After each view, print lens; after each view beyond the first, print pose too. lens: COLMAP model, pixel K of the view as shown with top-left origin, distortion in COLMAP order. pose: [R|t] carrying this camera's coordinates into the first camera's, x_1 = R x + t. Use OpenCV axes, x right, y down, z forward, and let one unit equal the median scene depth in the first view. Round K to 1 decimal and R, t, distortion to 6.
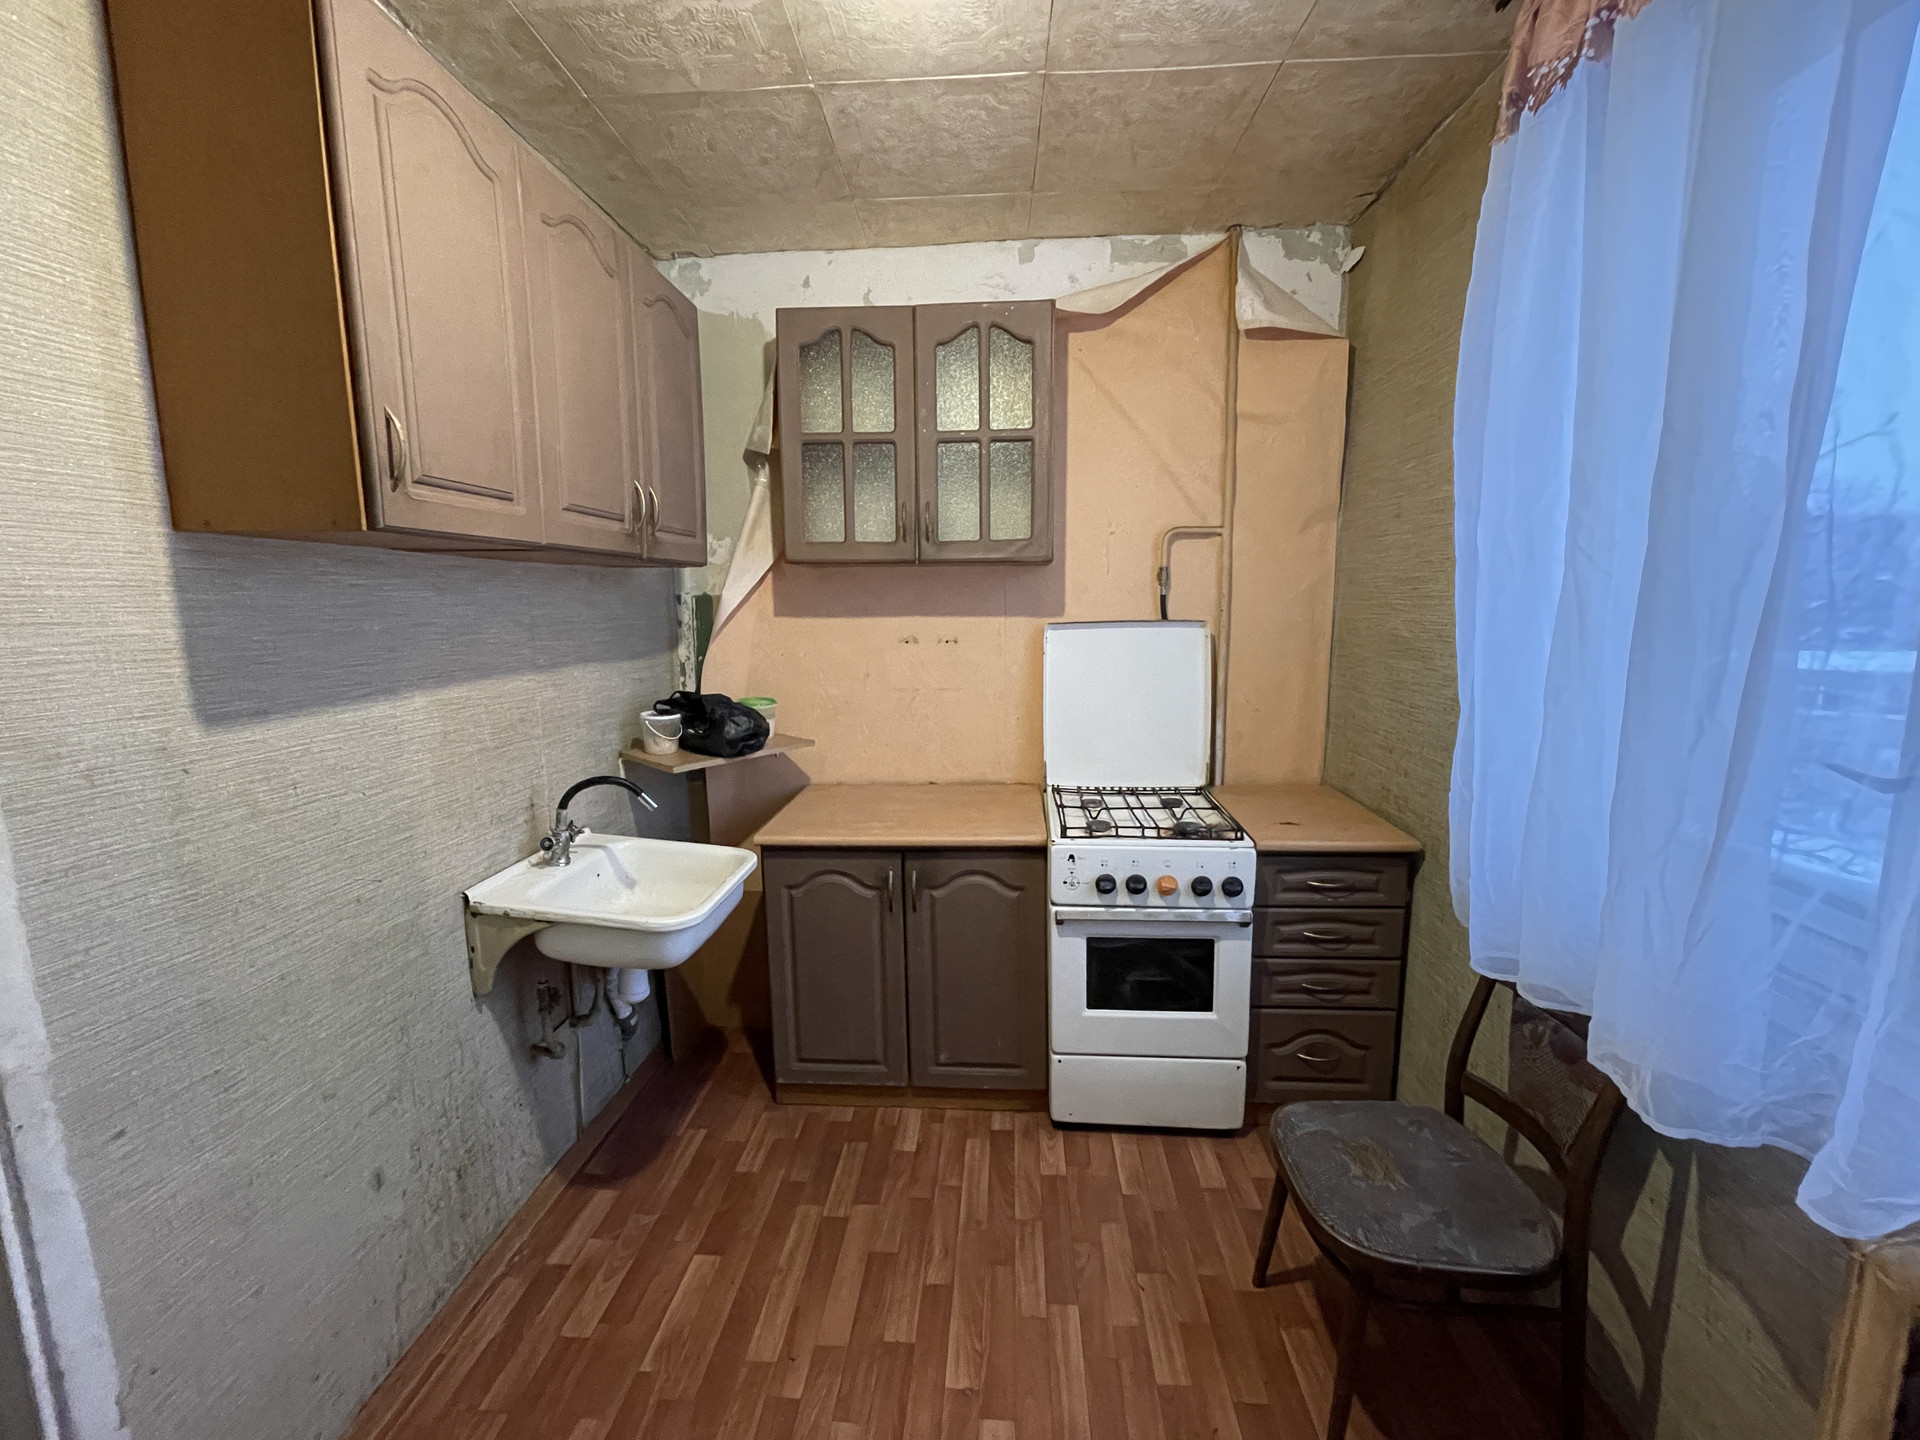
lens RADIAL K [[776.2, 0, 960.4], [0, 776.2, 715.1], [0, 0, 1]] dist [-0.000487, -0.001028]
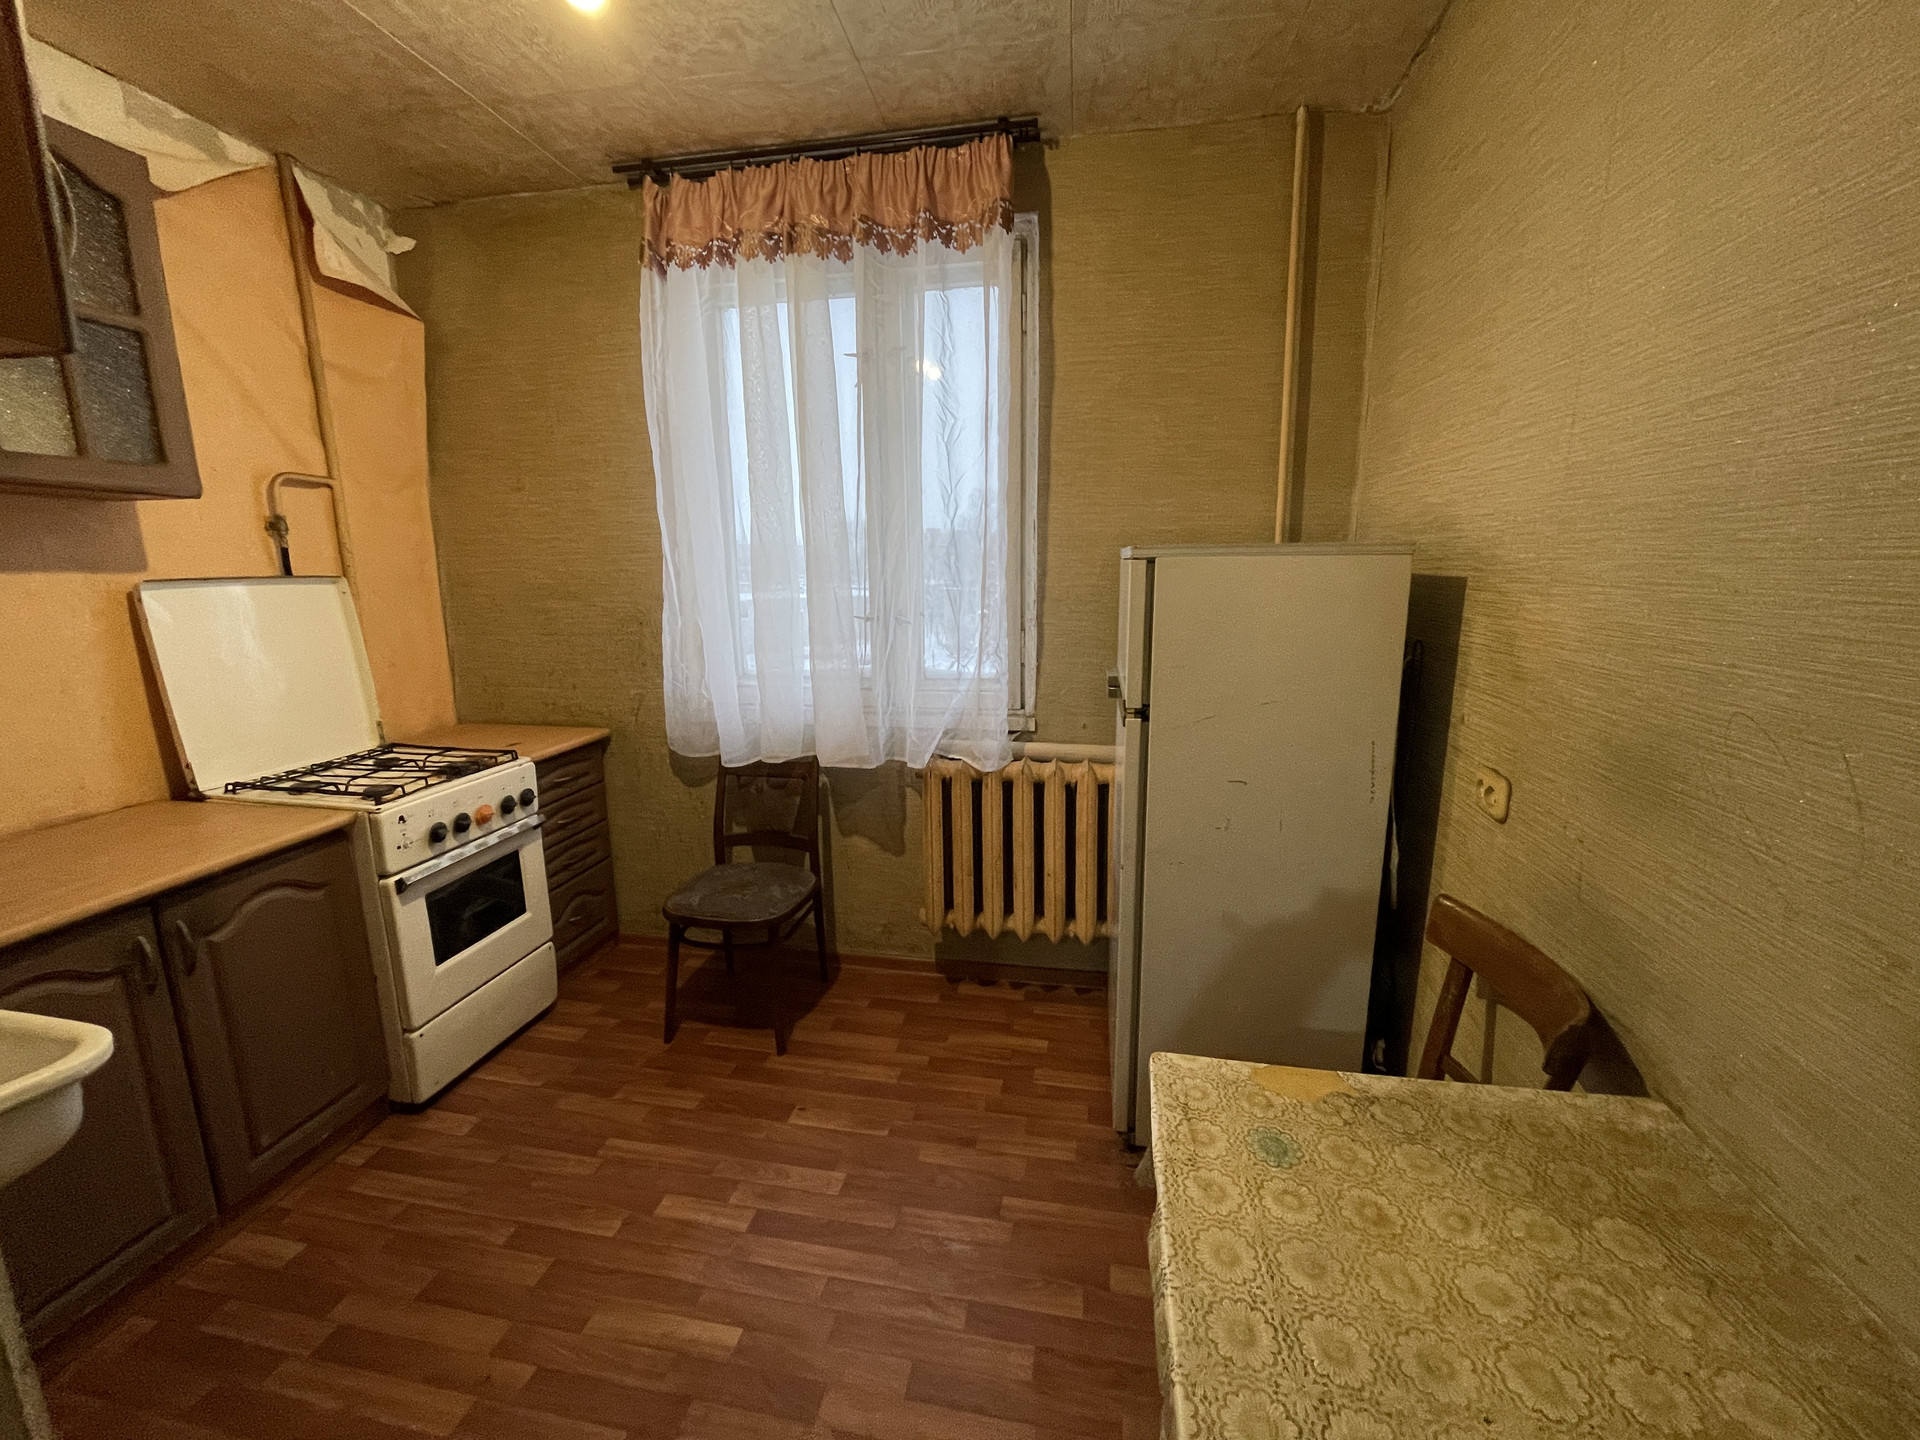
lens RADIAL K [[776.2, 0, 950.9], [0, 776.2, 712.2], [0, 0, 1]] dist [-0.000487, -0.001028]
pose [[0.126303, -0.175828, 0.976285, -0.663106], [0.153380, 0.975792, 0.155897, 0.010340], [-0.980062, 0.130052, 0.150214, 0.171889]]
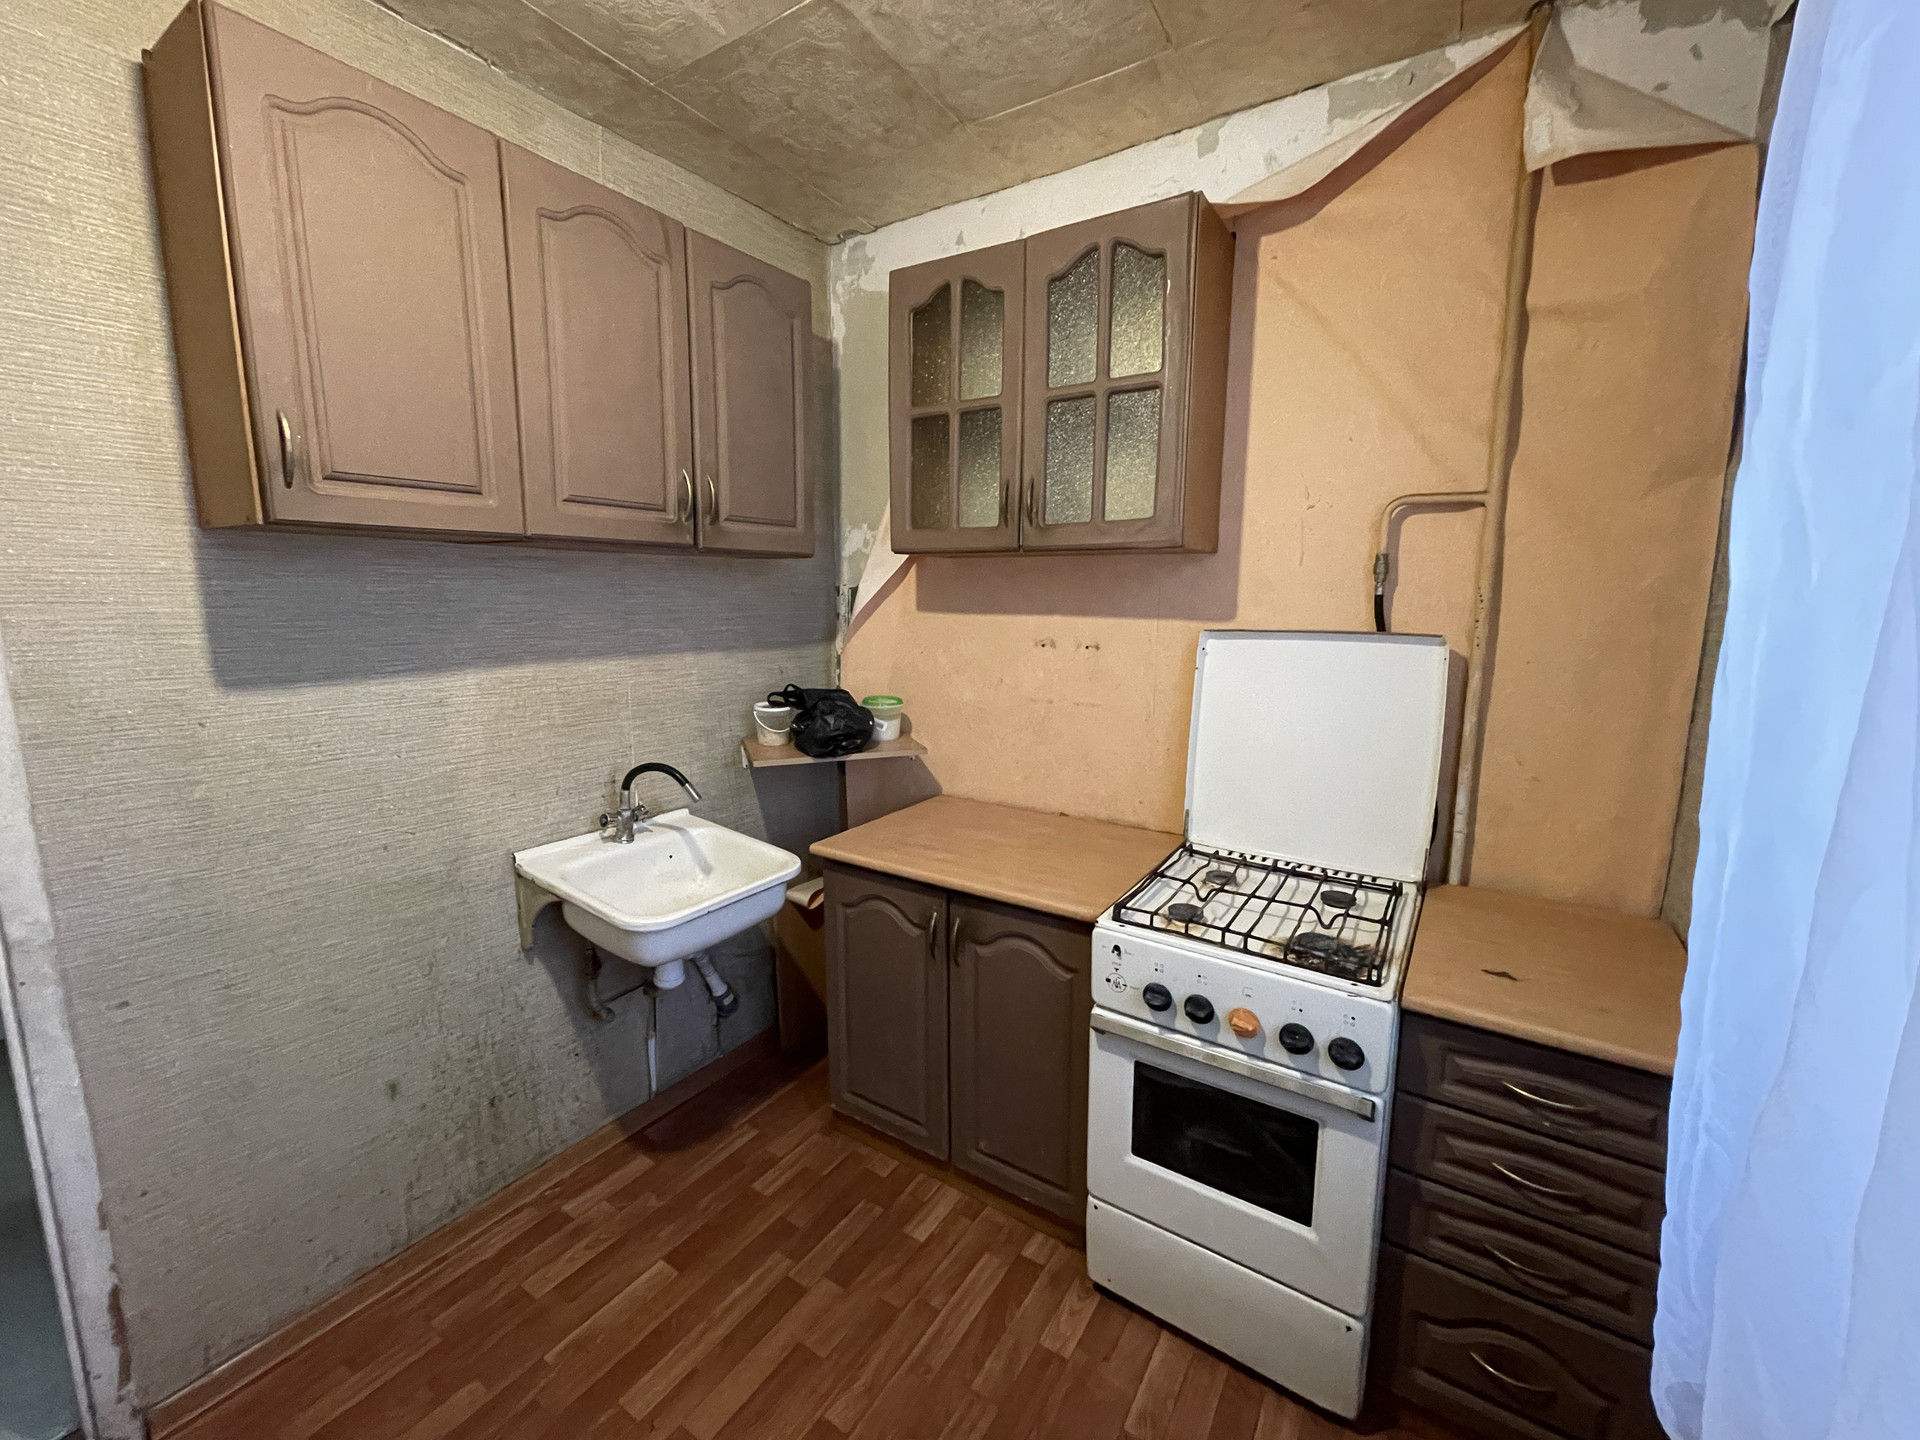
lens RADIAL K [[776.2, 0, 957.2], [0, 776.2, 715.9], [0, 0, 1]] dist [-0.000487, -0.001028]
pose [[0.870815, 0.093208, -0.482694, 0.338726], [-0.088459, 0.995544, 0.032653, -0.046917], [0.483587, 0.014264, 0.875180, 0.268621]]
